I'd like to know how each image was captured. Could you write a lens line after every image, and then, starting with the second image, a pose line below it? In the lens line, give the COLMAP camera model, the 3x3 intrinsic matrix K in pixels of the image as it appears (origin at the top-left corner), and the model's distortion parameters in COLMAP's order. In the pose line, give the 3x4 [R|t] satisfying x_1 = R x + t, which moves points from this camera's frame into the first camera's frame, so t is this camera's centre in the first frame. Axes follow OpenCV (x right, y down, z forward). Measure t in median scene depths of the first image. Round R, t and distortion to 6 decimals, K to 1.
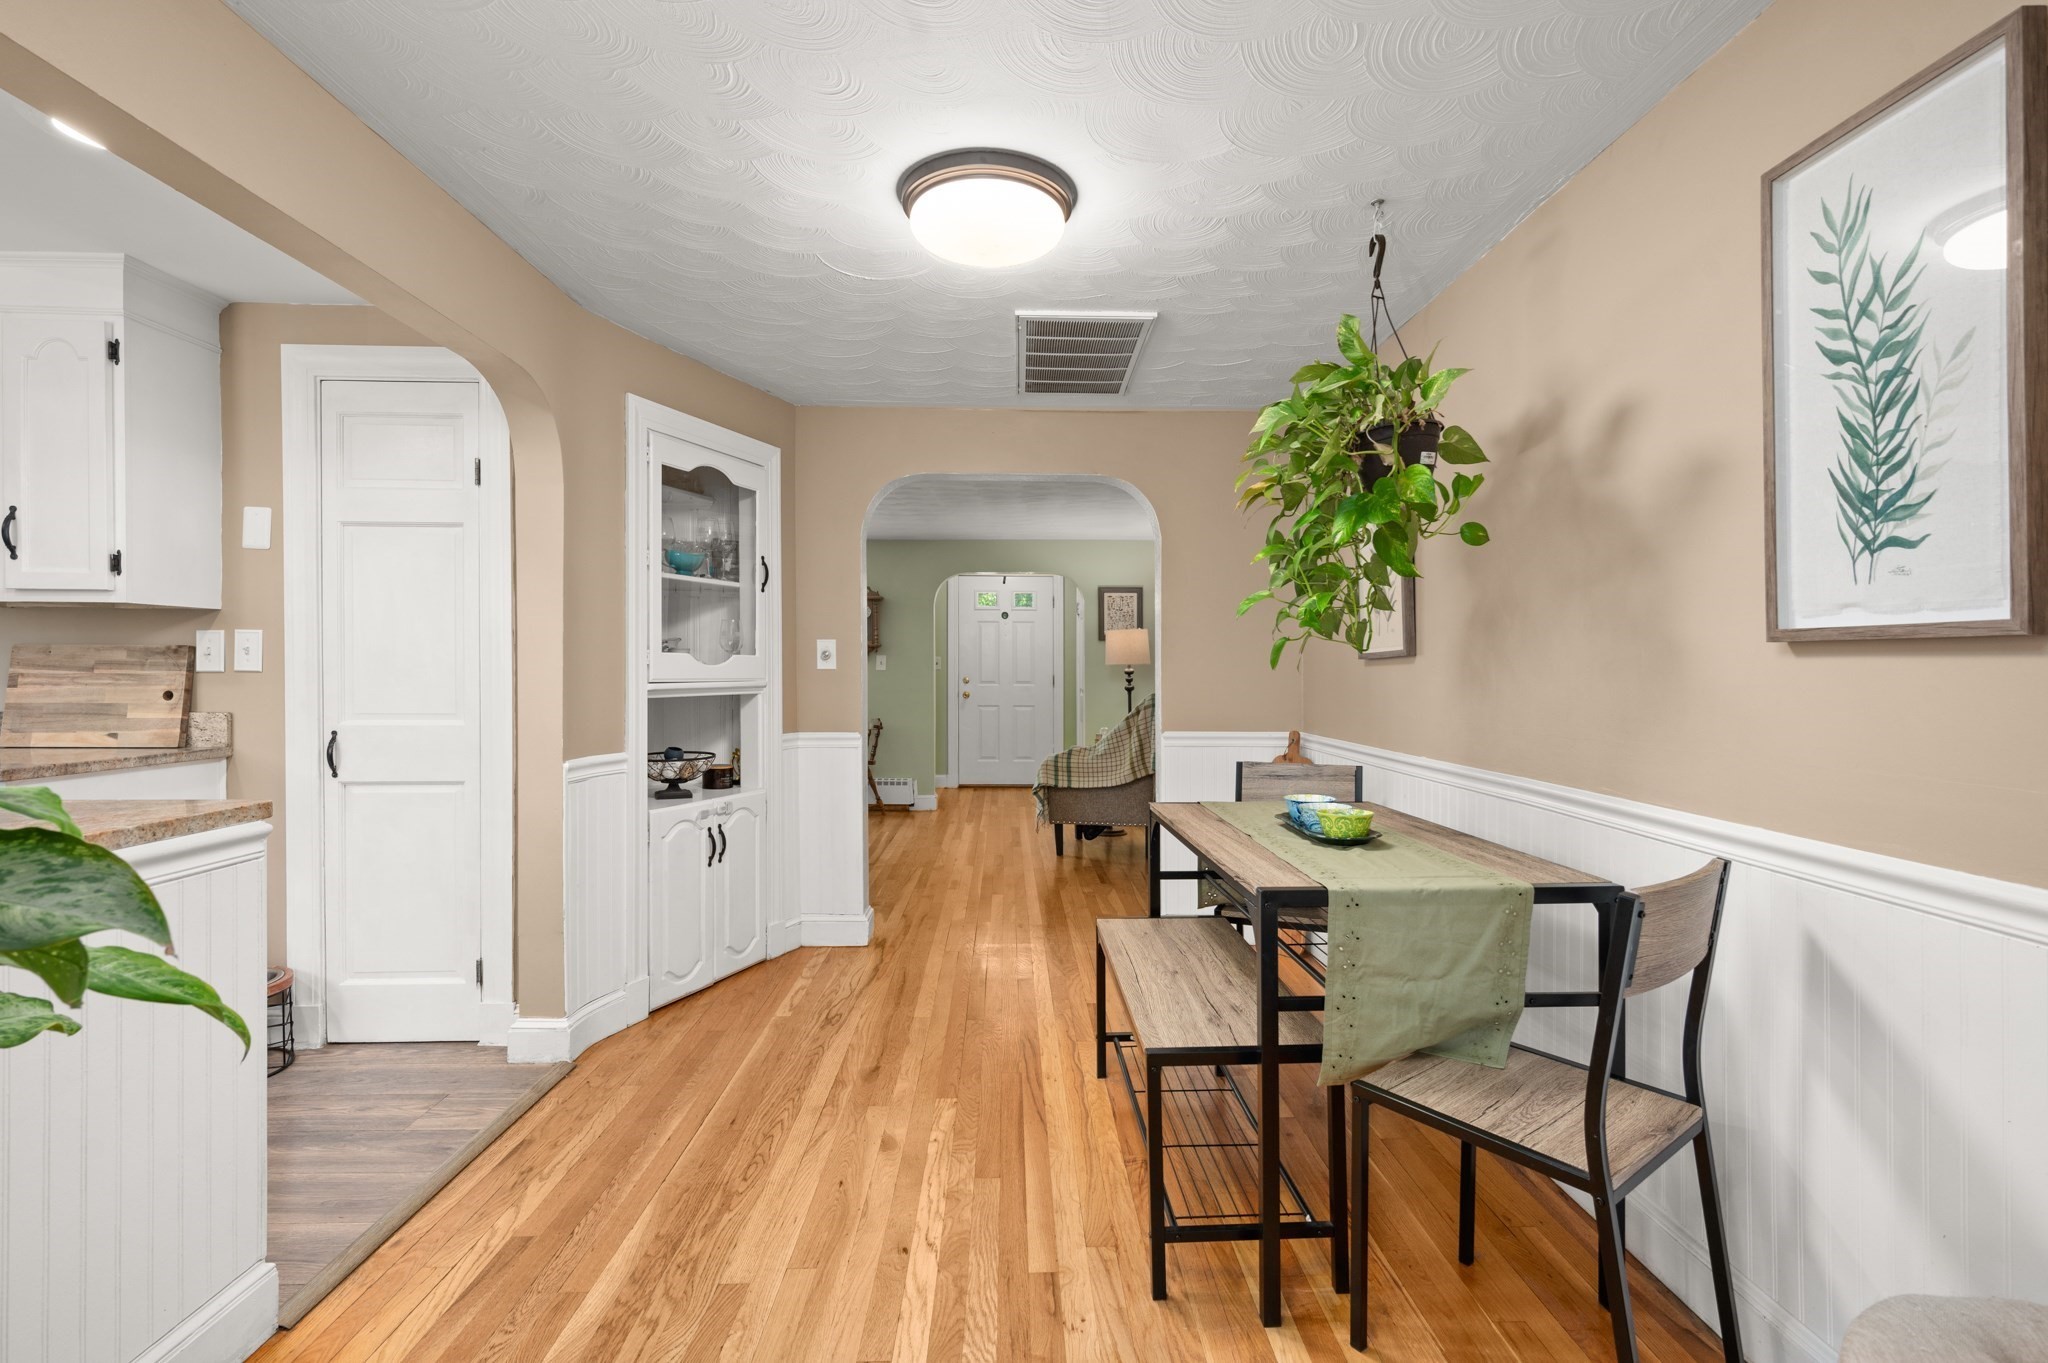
lens RADIAL K [[940.0, 0, 1030.9], [0, 940.0, 671.5], [0, 0, 1]] dist [0.000030, -0.000282]
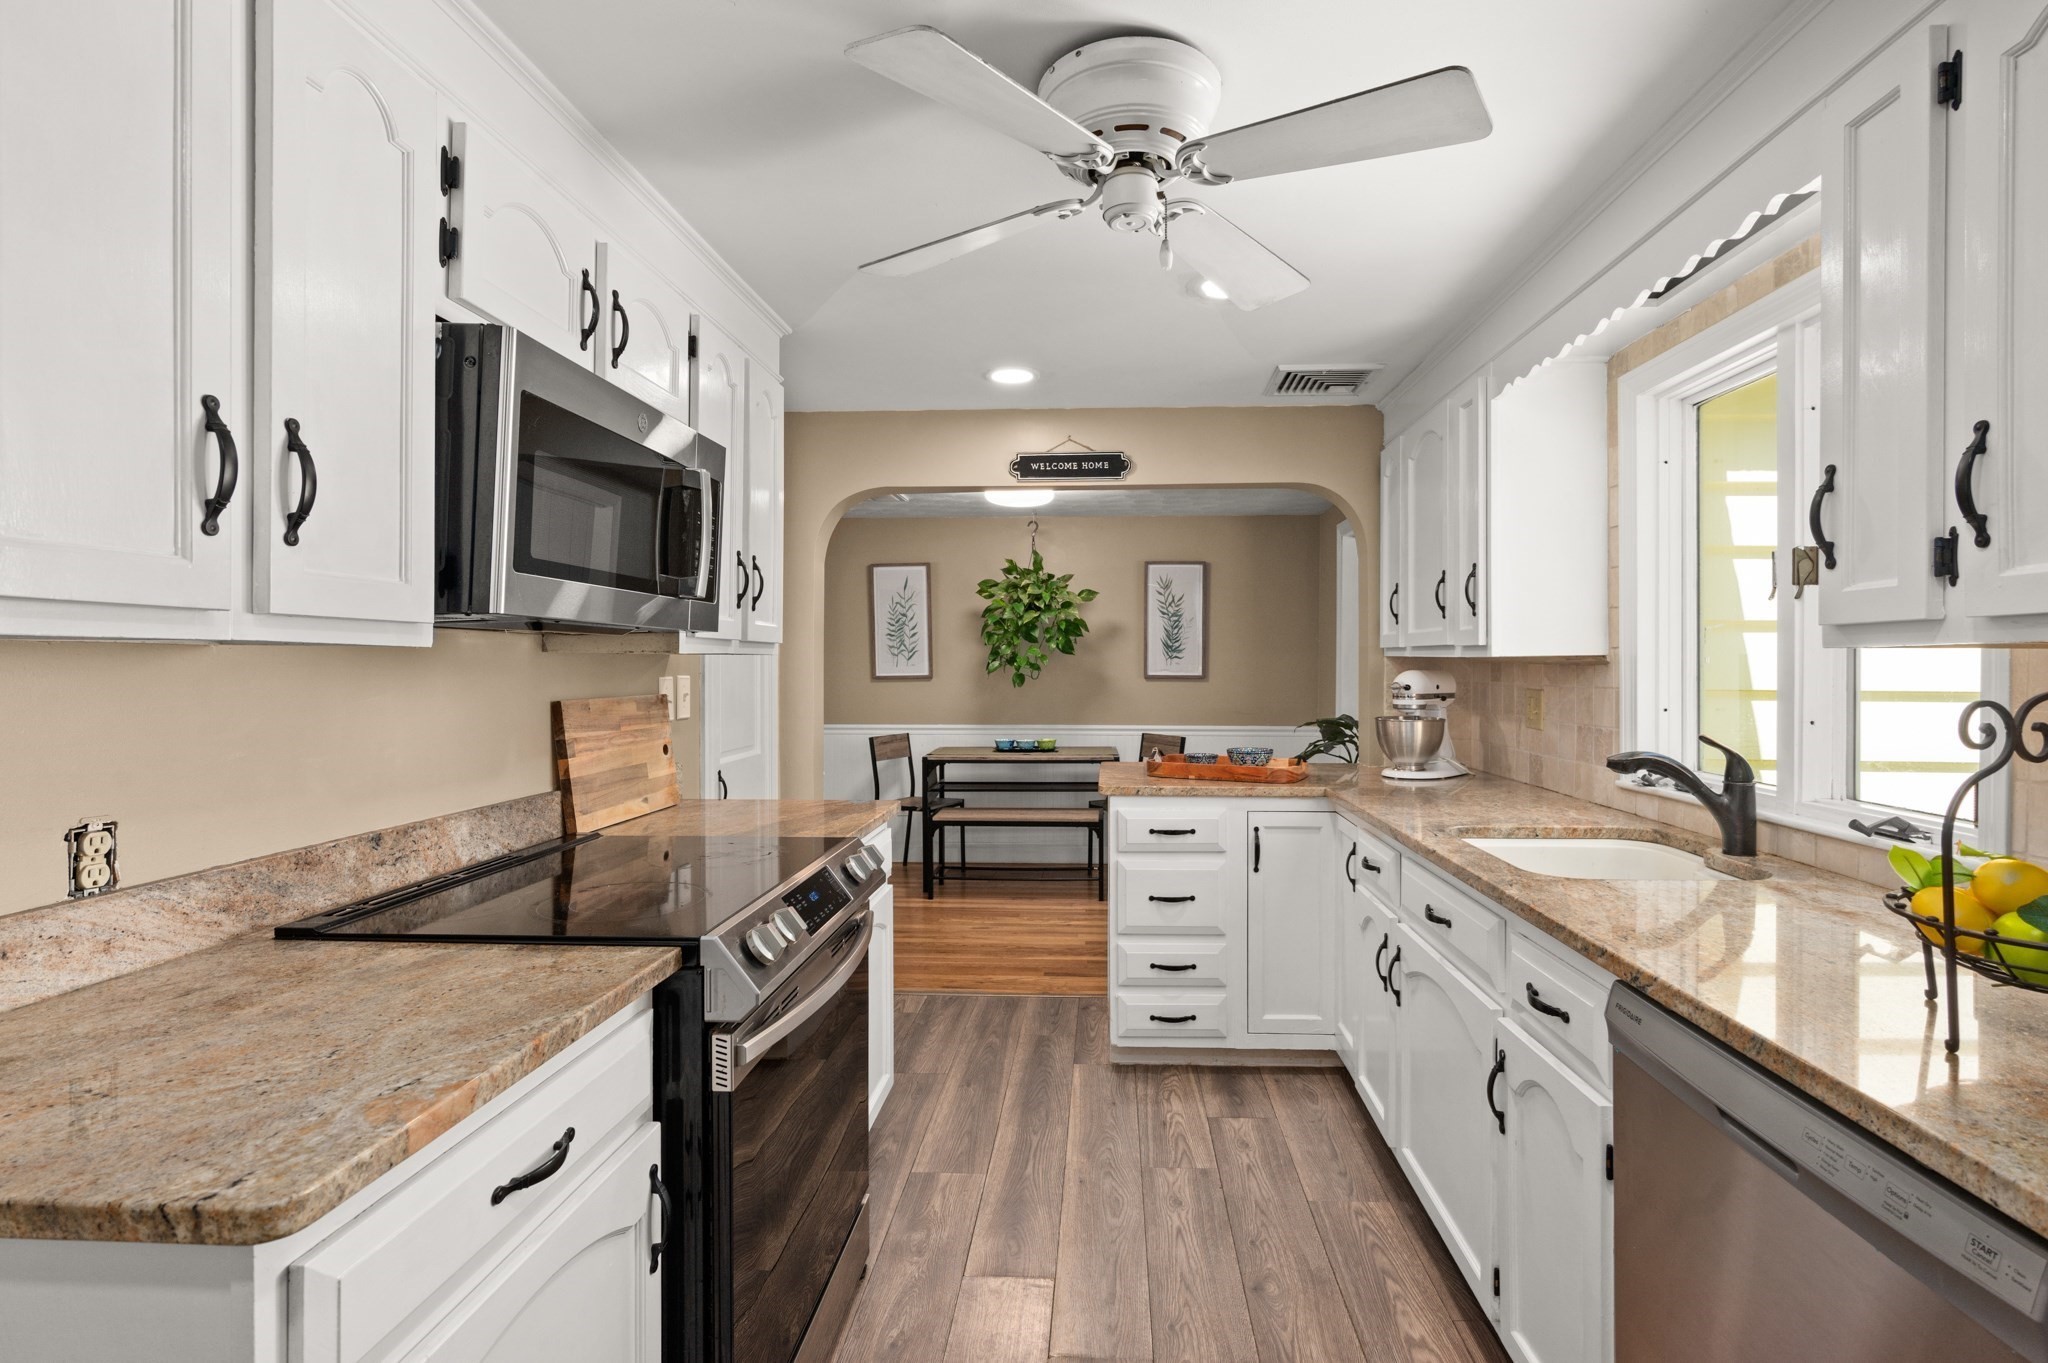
lens RADIAL K [[940.0, 0, 1030.9], [0, 940.0, 671.5], [0, 0, 1]] dist [0.000030, -0.000282]
pose [[0.135346, -0.012064, 0.990725, -2.502908], [0.005012, 0.999921, 0.011491, -0.084155], [-0.990786, 0.003410, 0.135396, 0.727405]]
